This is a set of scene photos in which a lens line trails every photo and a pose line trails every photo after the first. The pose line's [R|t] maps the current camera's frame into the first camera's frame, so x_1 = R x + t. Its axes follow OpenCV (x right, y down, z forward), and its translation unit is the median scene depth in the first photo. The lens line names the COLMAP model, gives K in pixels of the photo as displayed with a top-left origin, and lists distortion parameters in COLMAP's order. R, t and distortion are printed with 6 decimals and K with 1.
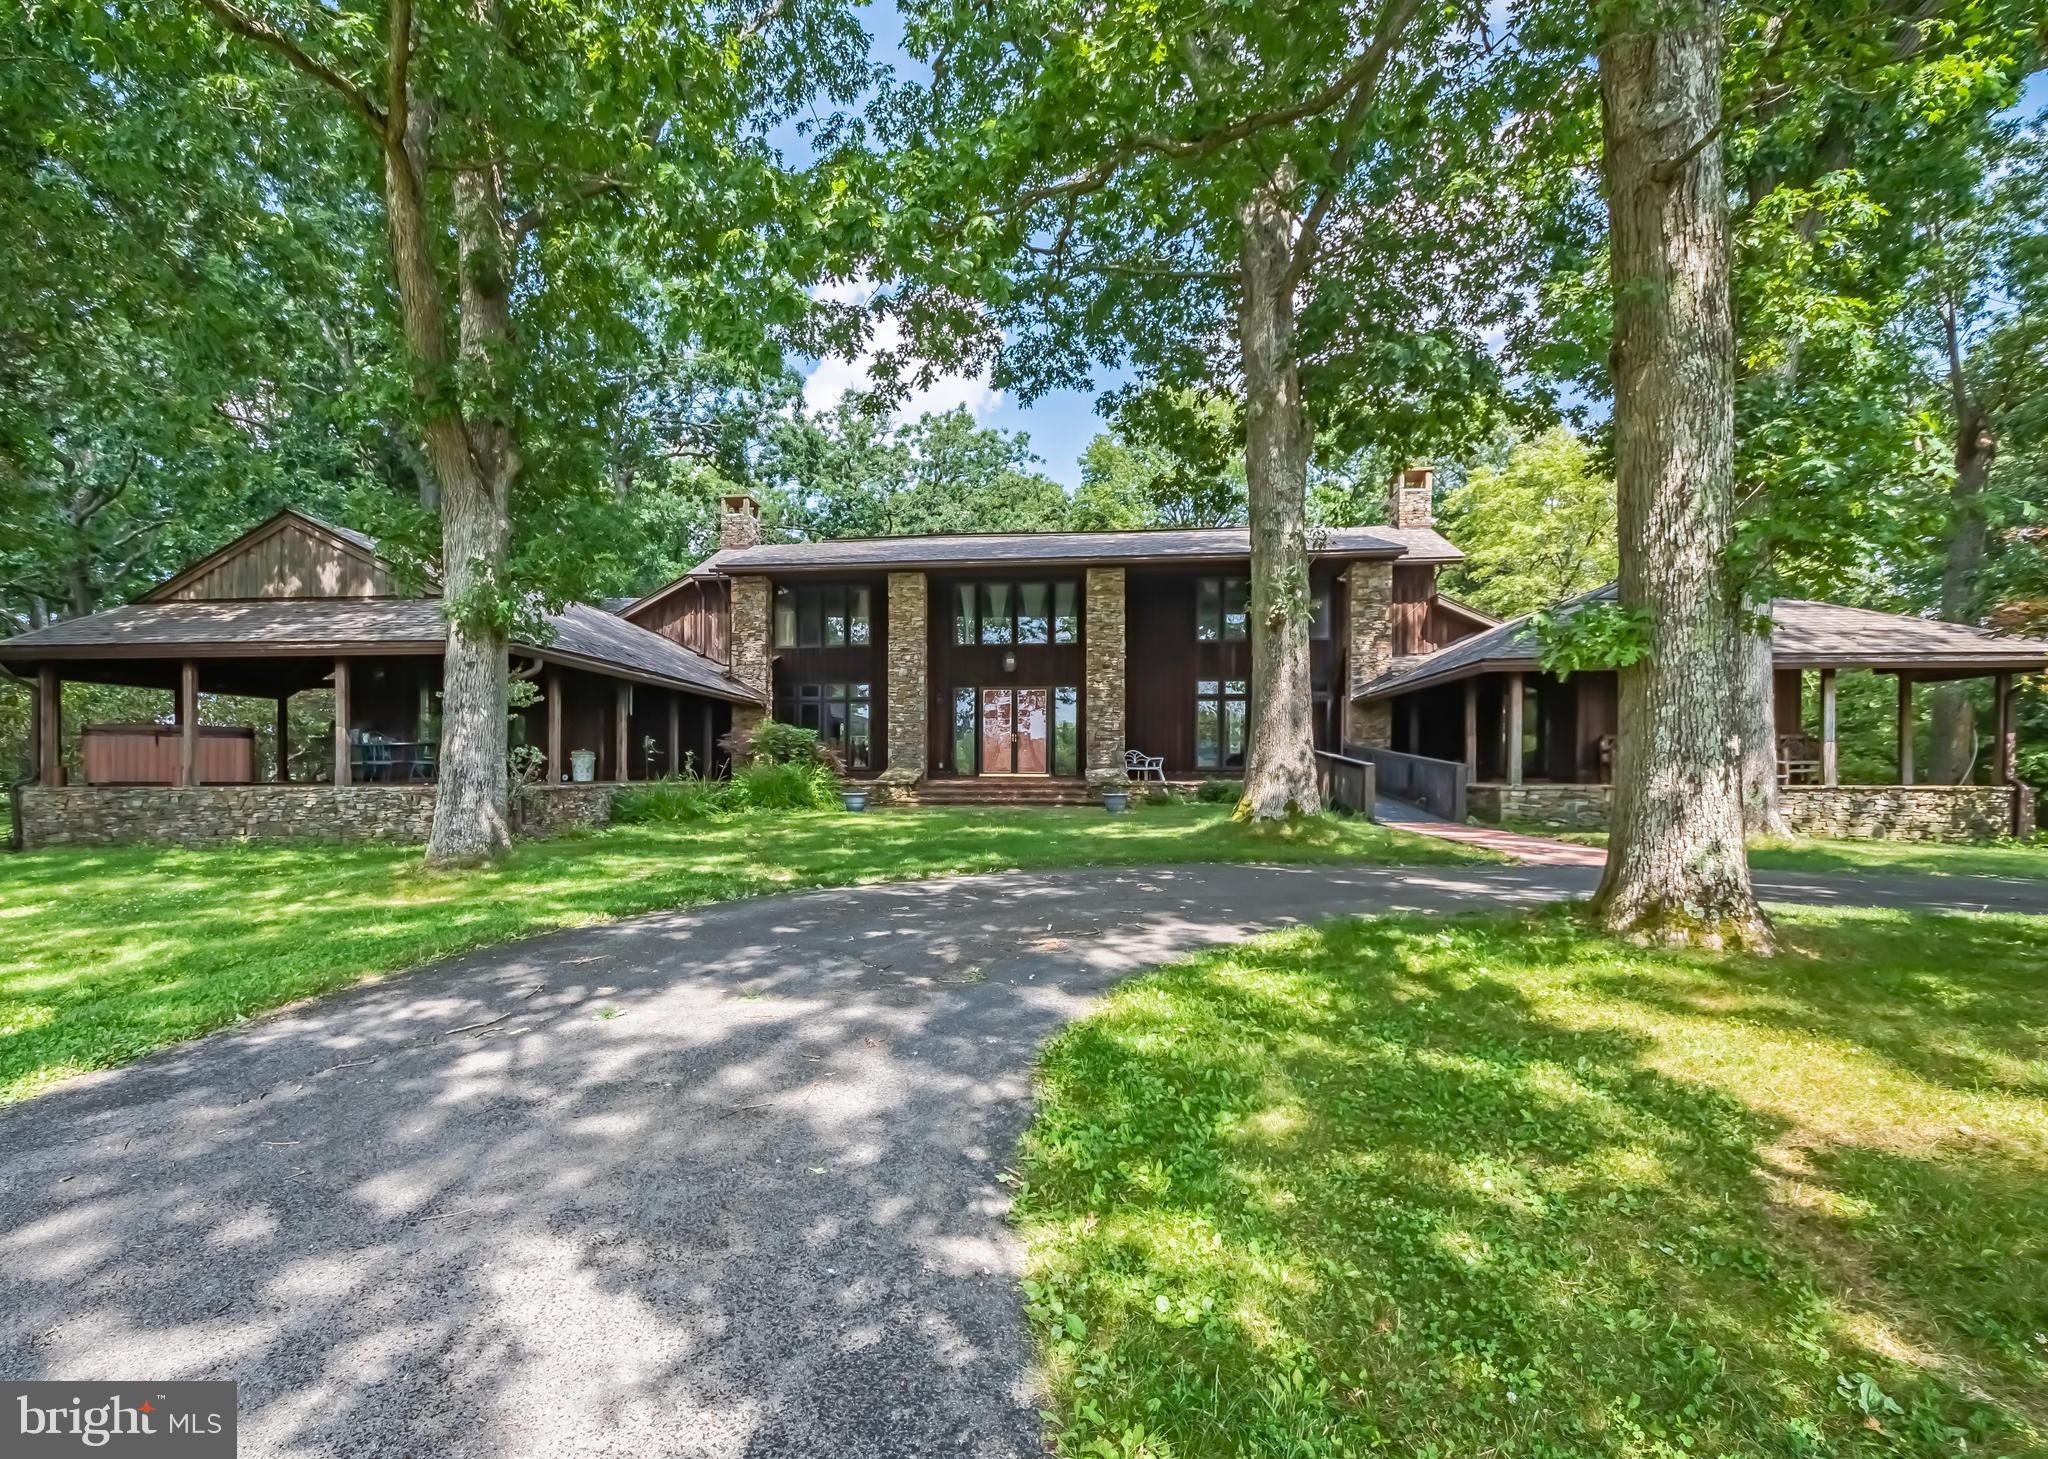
lens RADIAL K [[991.1, 0, 1016.0], [0, 991.1, 761.5], [0, 0, 1]] dist [-0.001196, -0.000047]
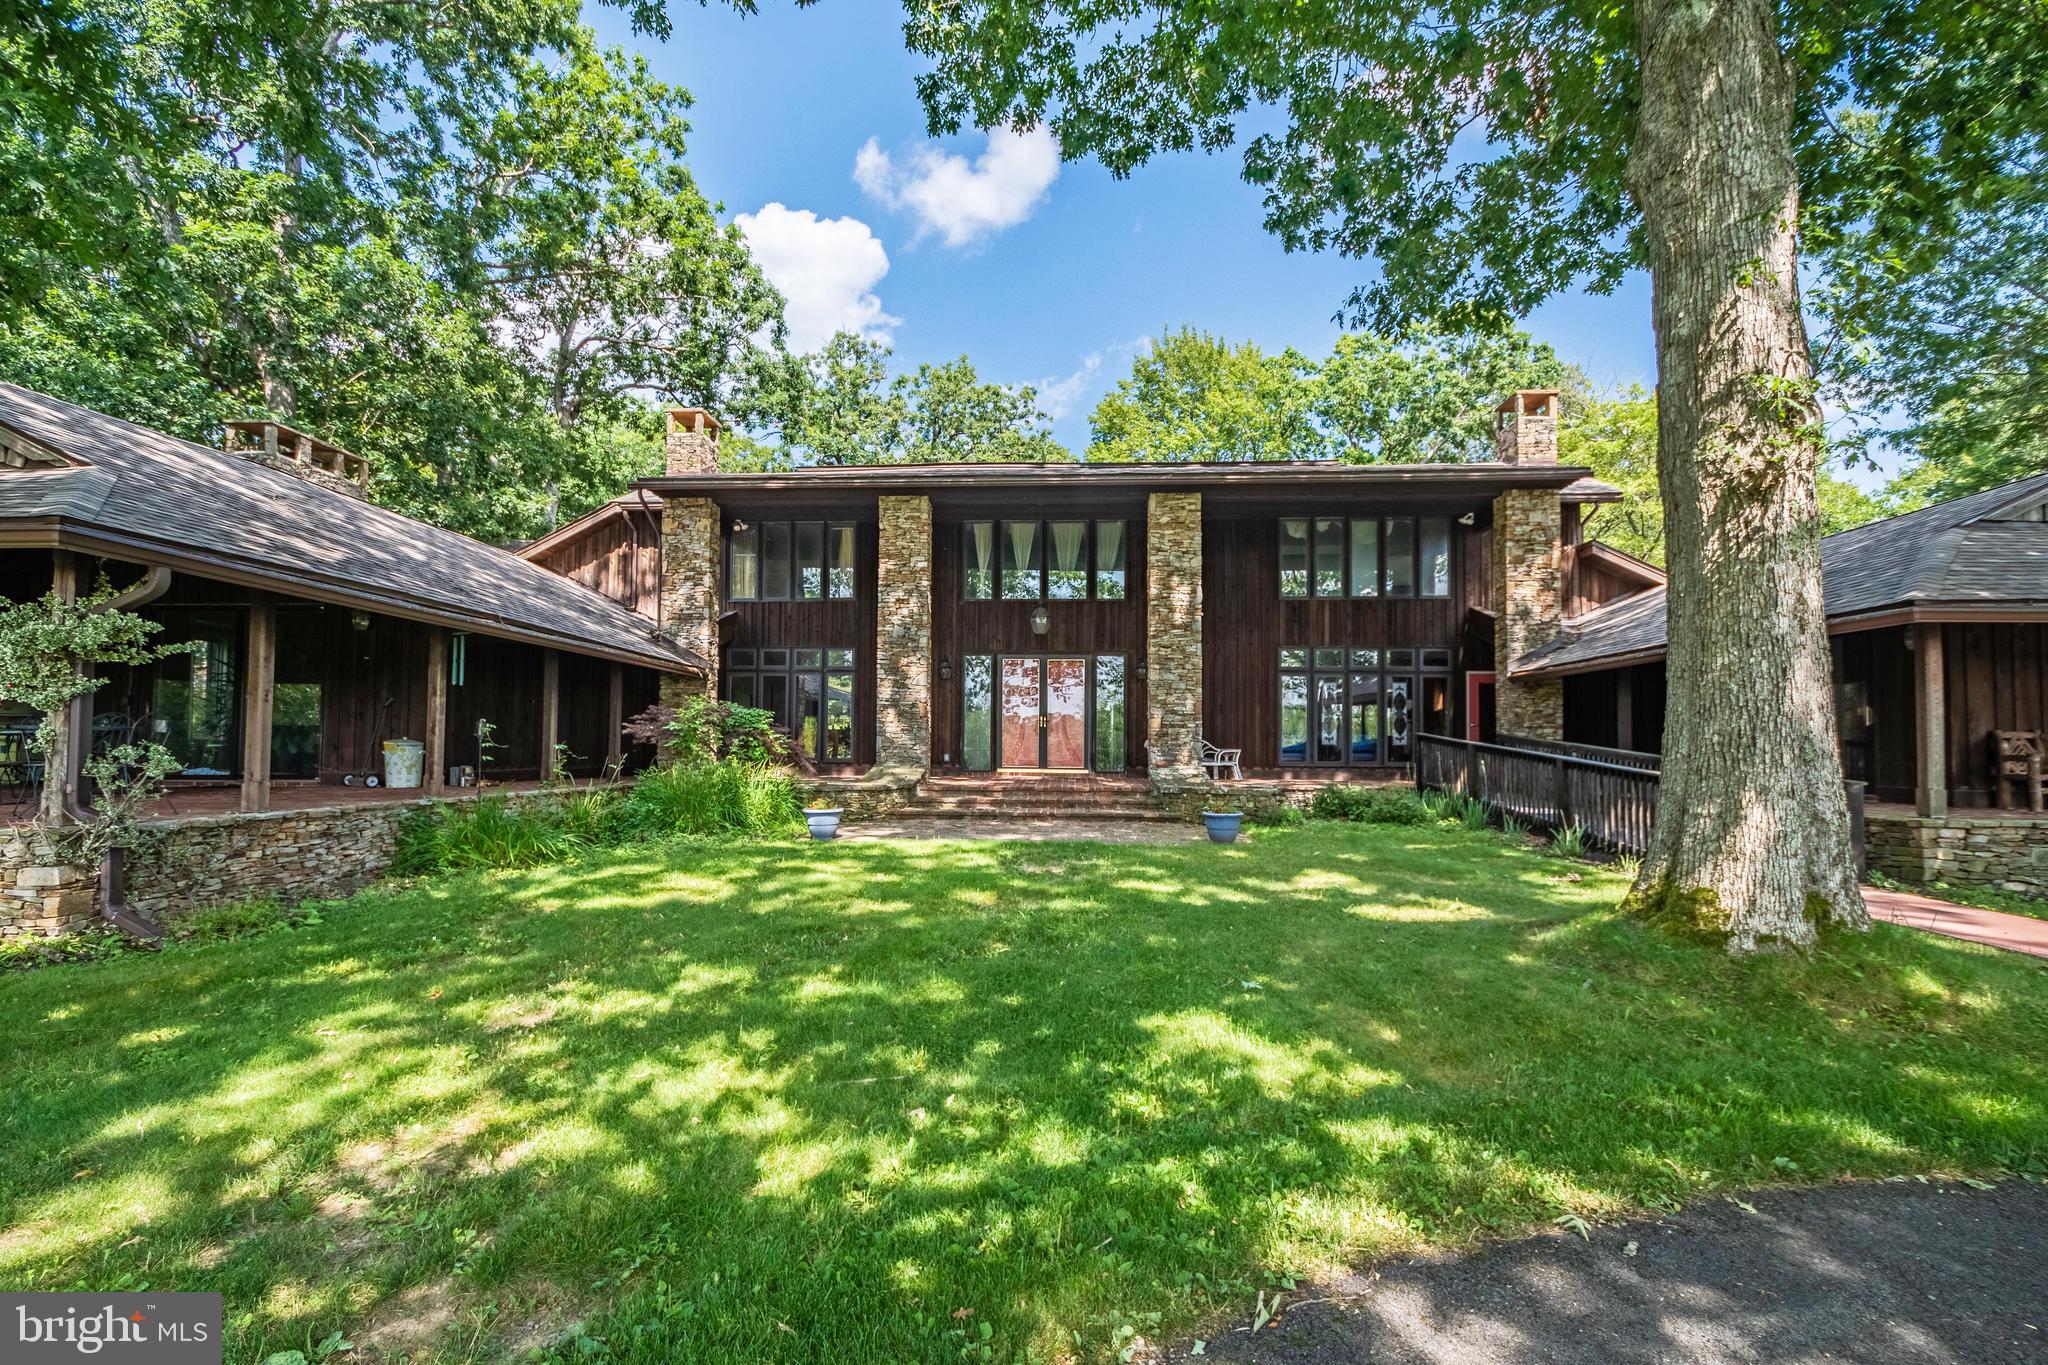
lens RADIAL K [[927.2, 0, 1031.9], [0, 927.2, 712.6], [0, 0, 1]] dist [0.002763, 0.000183]
pose [[0.999407, 0.008416, 0.033388, -0.033797], [-0.007567, 0.999647, -0.025469, -0.012370], [-0.033591, 0.025201, 0.999118, 0.284058]]
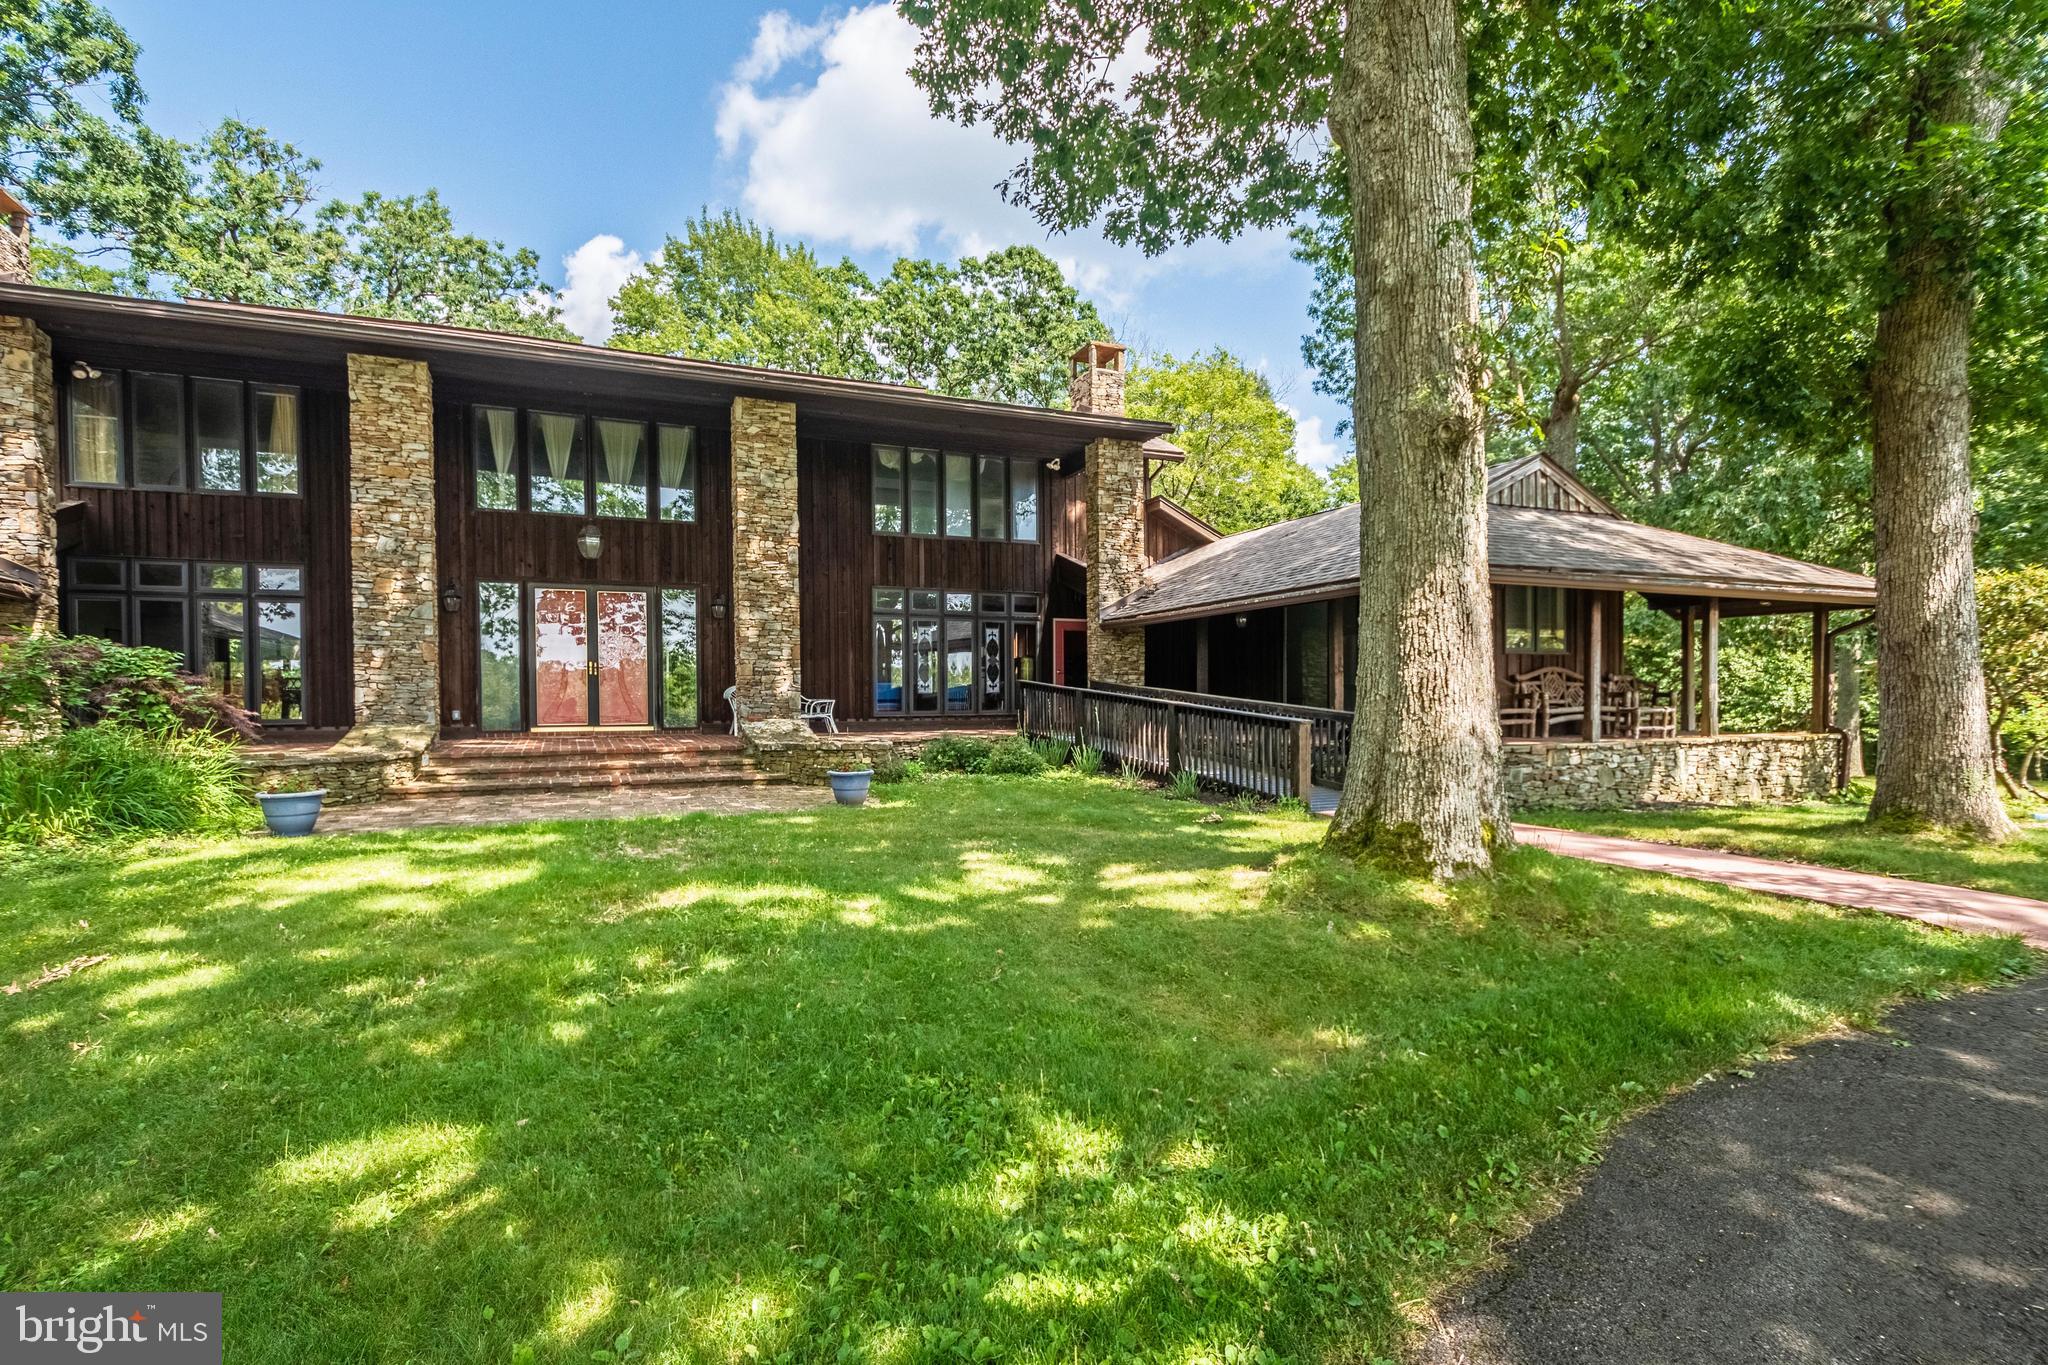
lens RADIAL K [[997.3, 0, 1031.4], [0, 997.3, 716.7], [0, 0, 1]] dist [0.001239, -0.002272]
pose [[0.873802, -0.014884, 0.486054, -0.064629], [0.001082, 0.999589, 0.028663, -0.011210], [-0.486280, -0.024520, 0.873459, 0.322020]]
